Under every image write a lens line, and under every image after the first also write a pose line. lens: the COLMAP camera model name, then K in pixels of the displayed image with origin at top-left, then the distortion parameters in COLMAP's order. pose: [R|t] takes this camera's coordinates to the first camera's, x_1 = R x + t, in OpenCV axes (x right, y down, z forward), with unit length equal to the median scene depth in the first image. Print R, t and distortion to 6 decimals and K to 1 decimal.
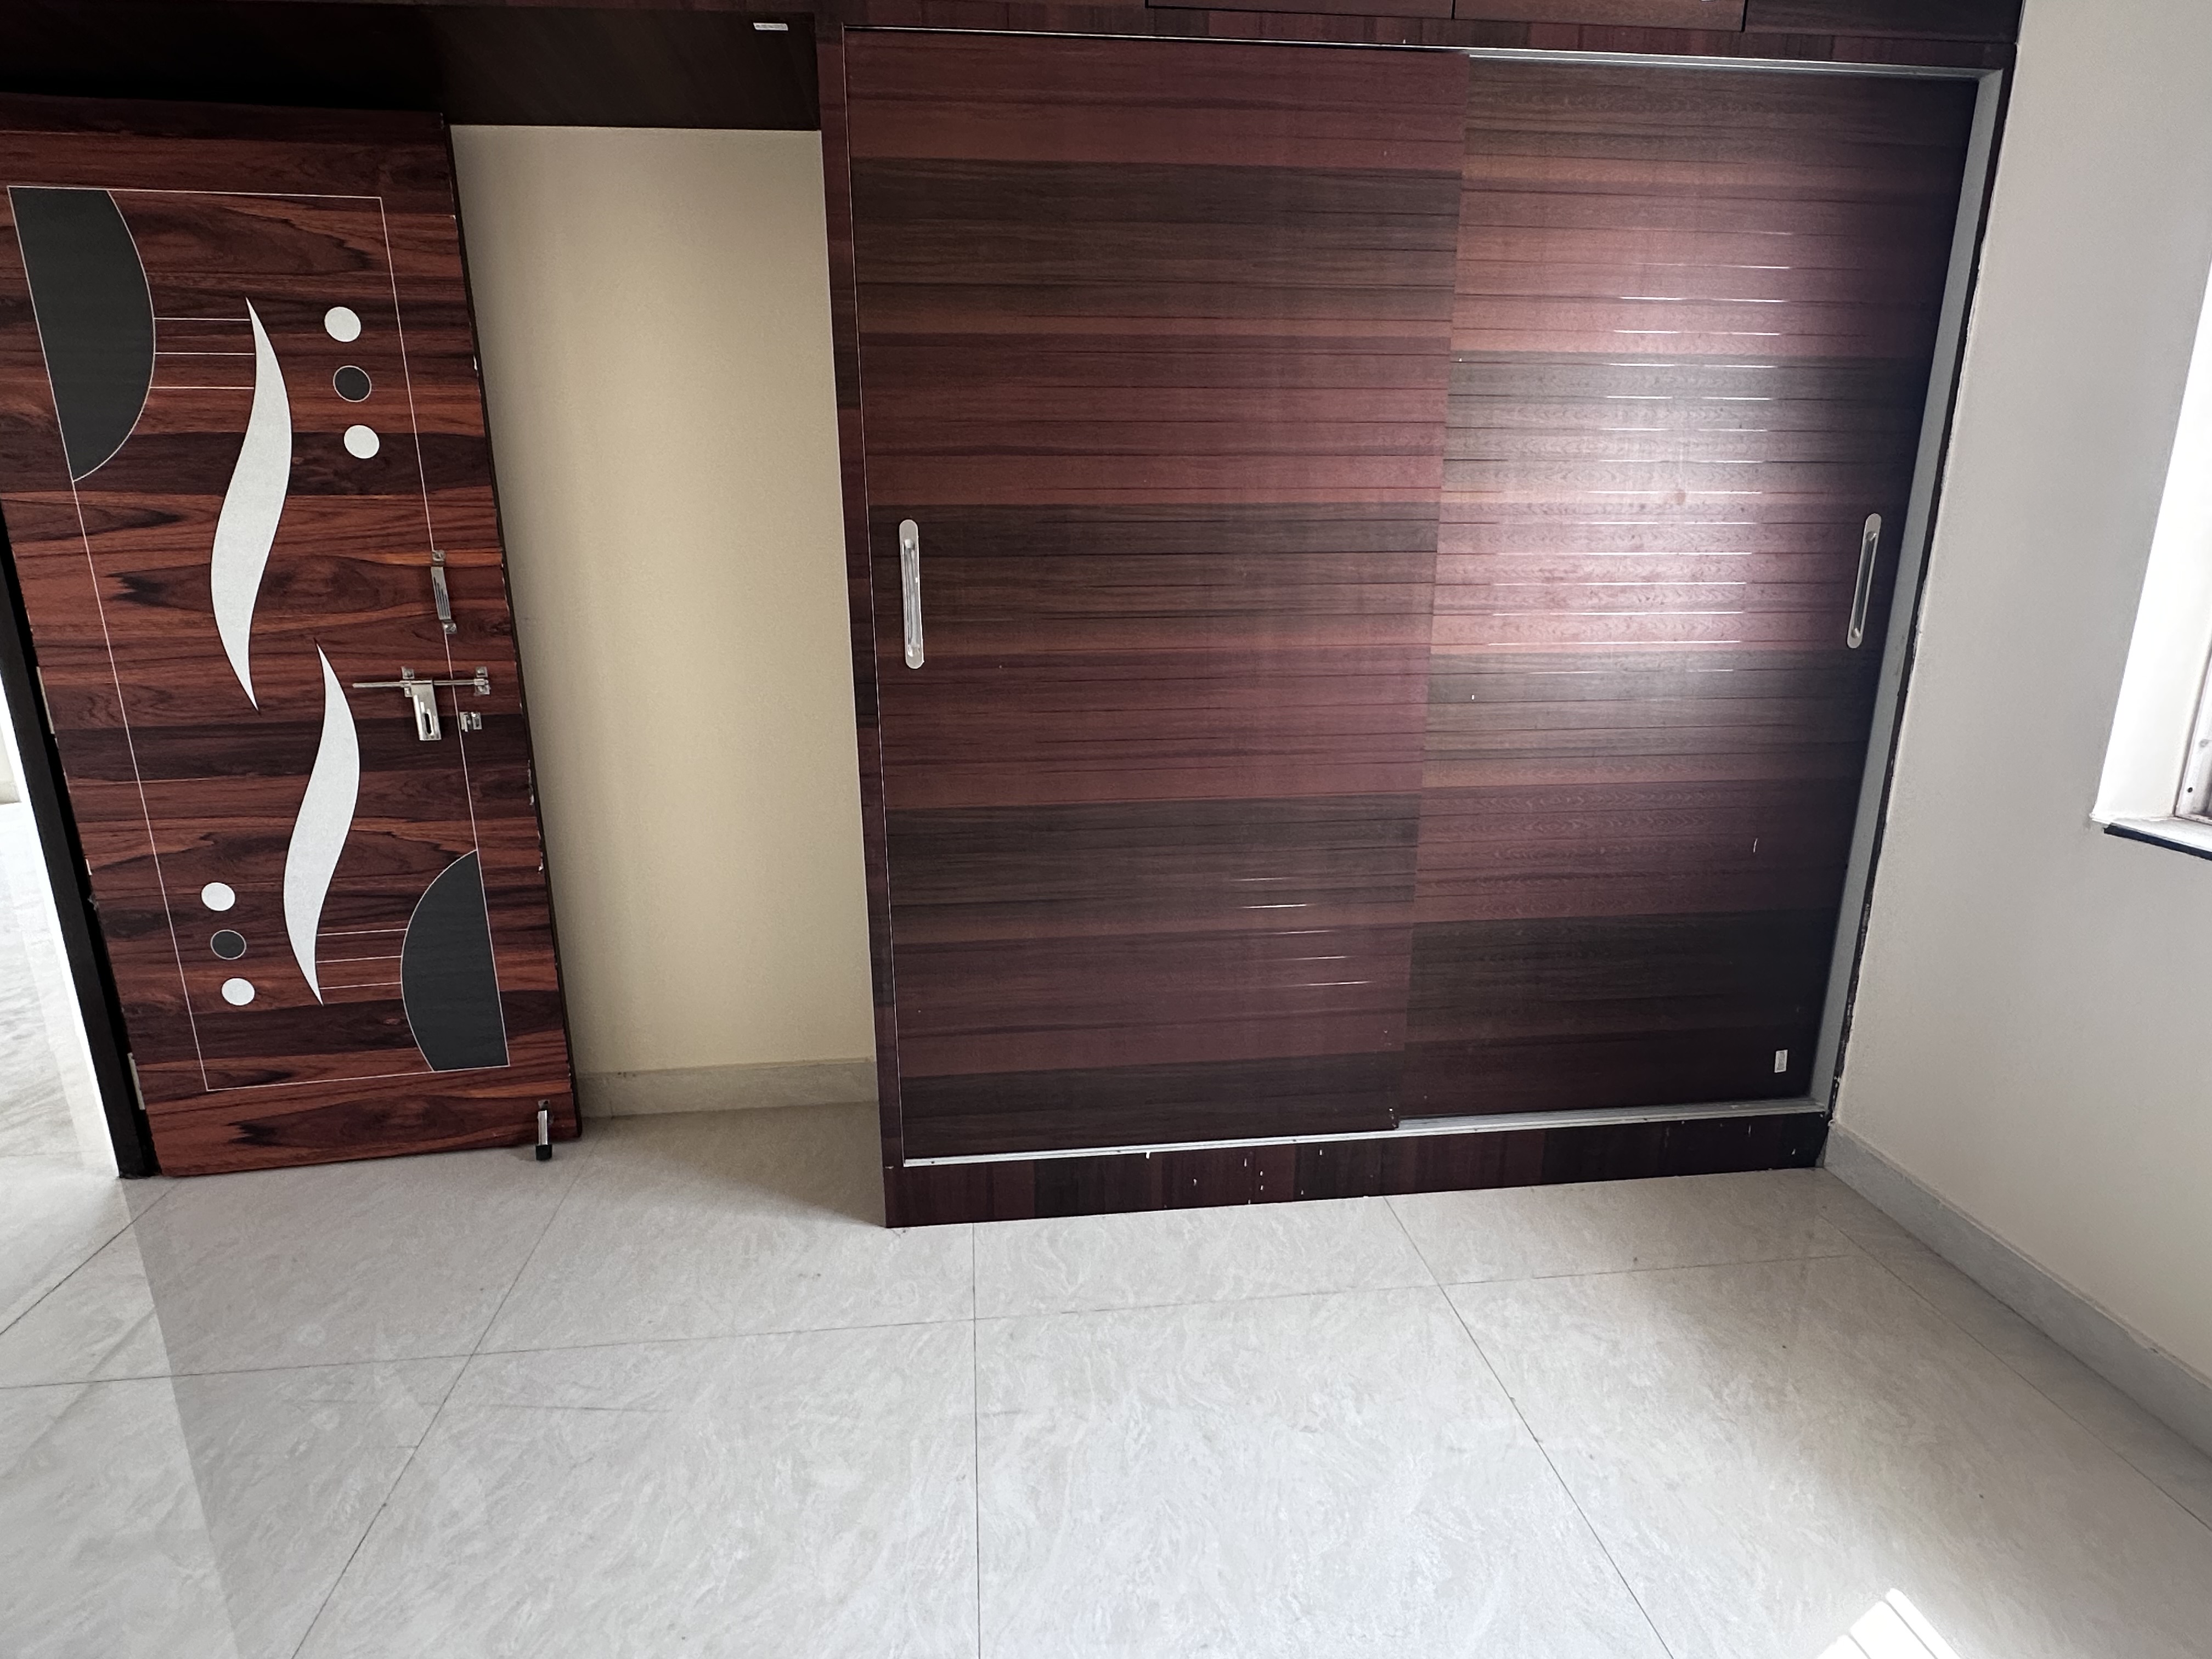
lens RADIAL K [[1181.6, 0, 1090.5], [0, 1181.6, 844.0], [0, 0, 1]] dist [-0.004541, 0.000997]
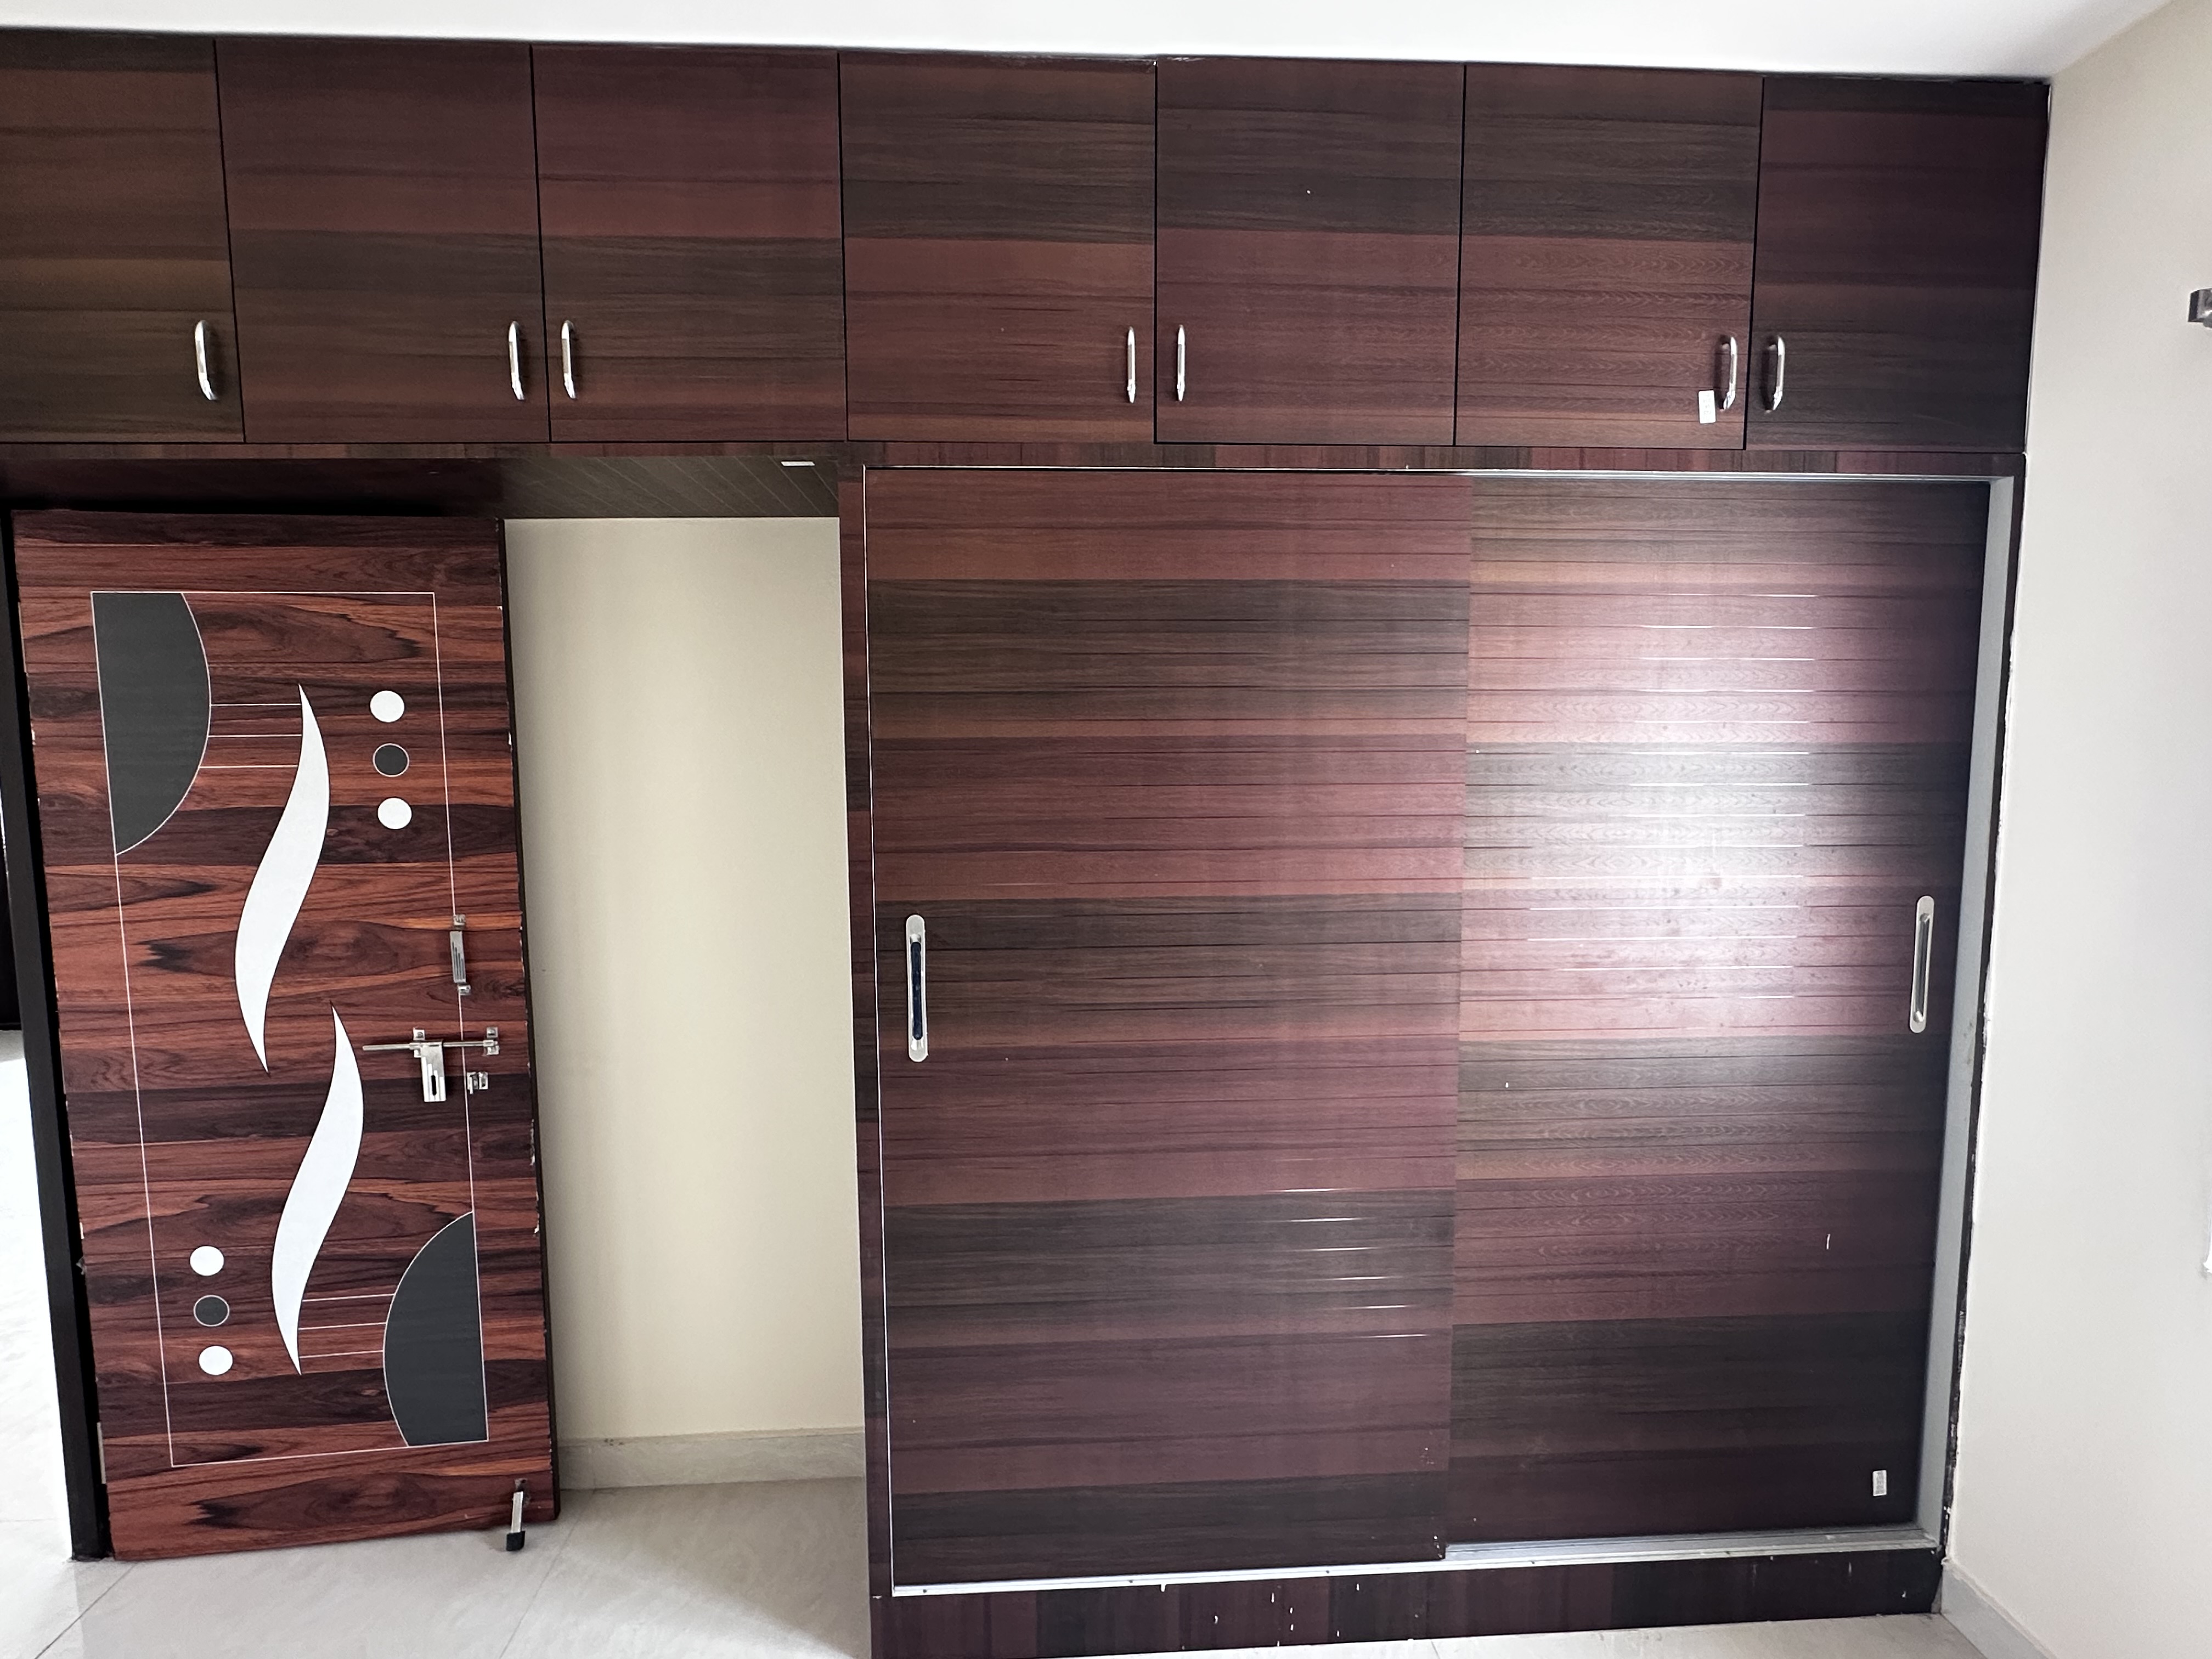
lens RADIAL K [[1181.6, 0, 1094.0], [0, 1181.6, 844.0], [0, 0, 1]] dist [-0.004541, 0.000997]
pose [[0.998865, 0.005417, -0.047321, 0.037201], [-0.012933, 0.987034, -0.159987, -0.159261], [0.045841, 0.160417, 0.985984, 0.021903]]
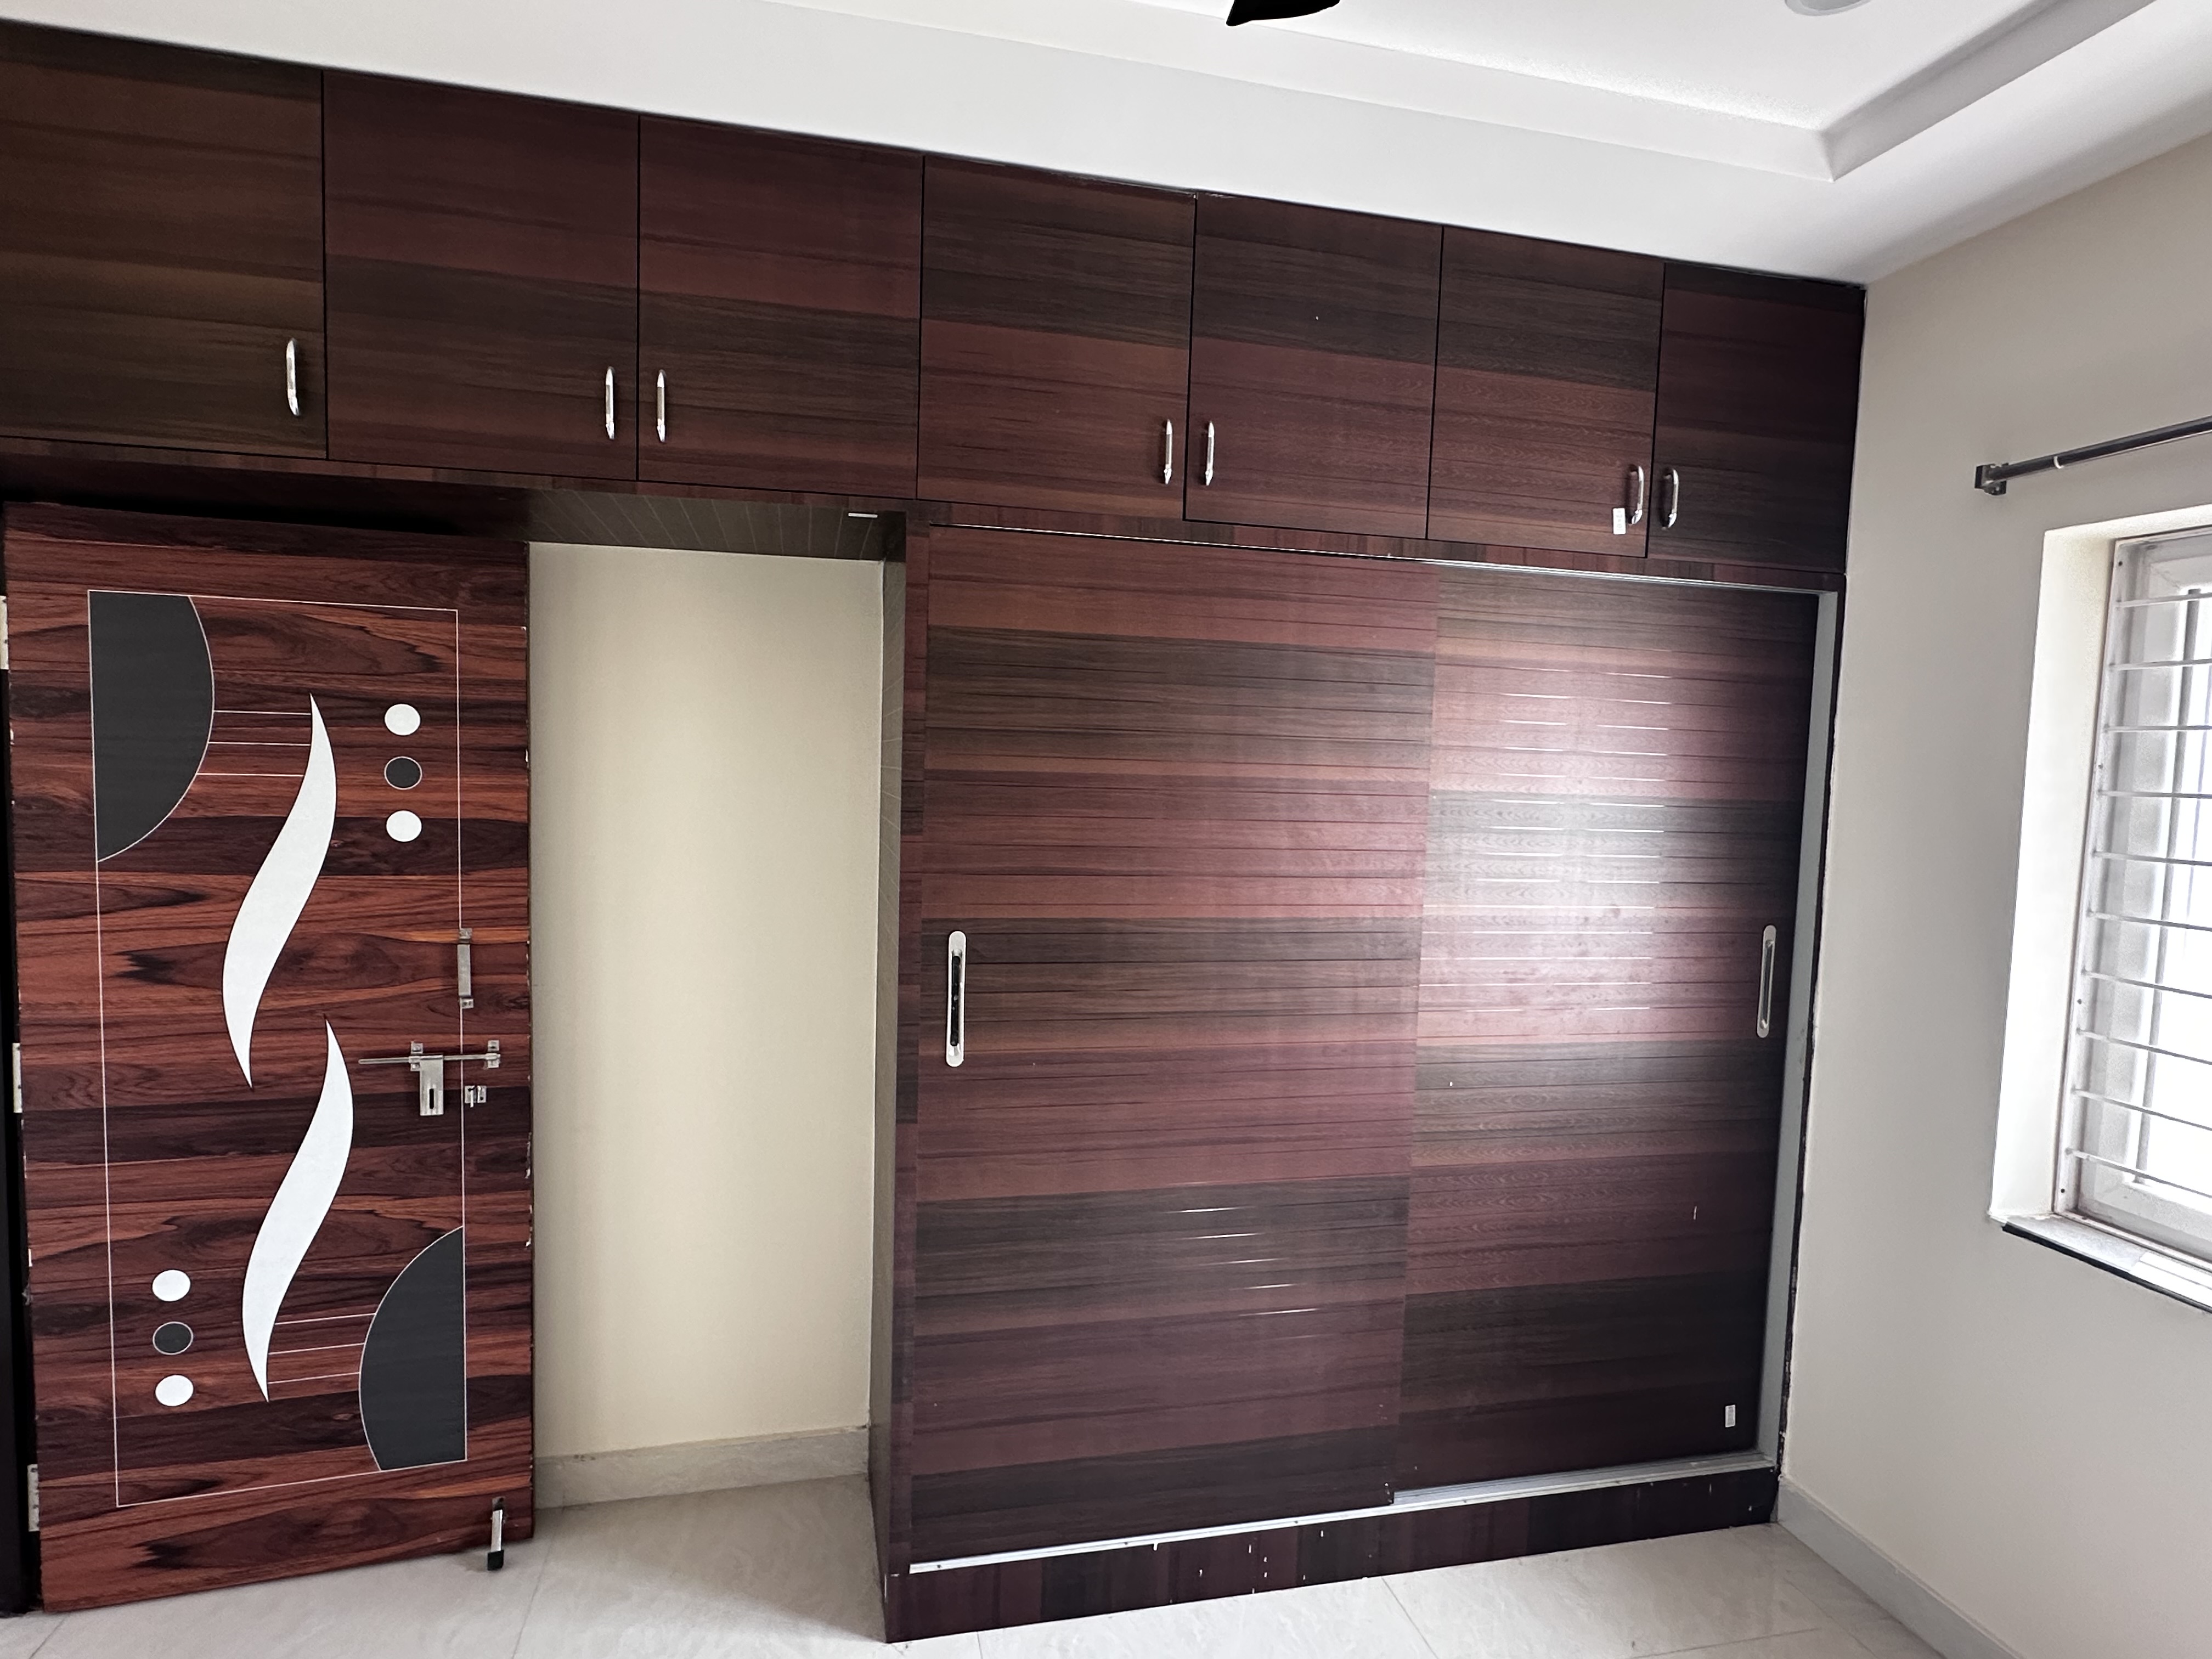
lens RADIAL K [[1181.6, 0, 1085.8], [0, 1181.6, 841.7], [0, 0, 1]] dist [-0.004541, 0.000997]
pose [[0.992192, 0.027709, 0.121604, -0.153890], [-0.003840, 0.981332, -0.192283, -0.132857], [-0.124662, 0.190314, 0.973776, -0.072283]]
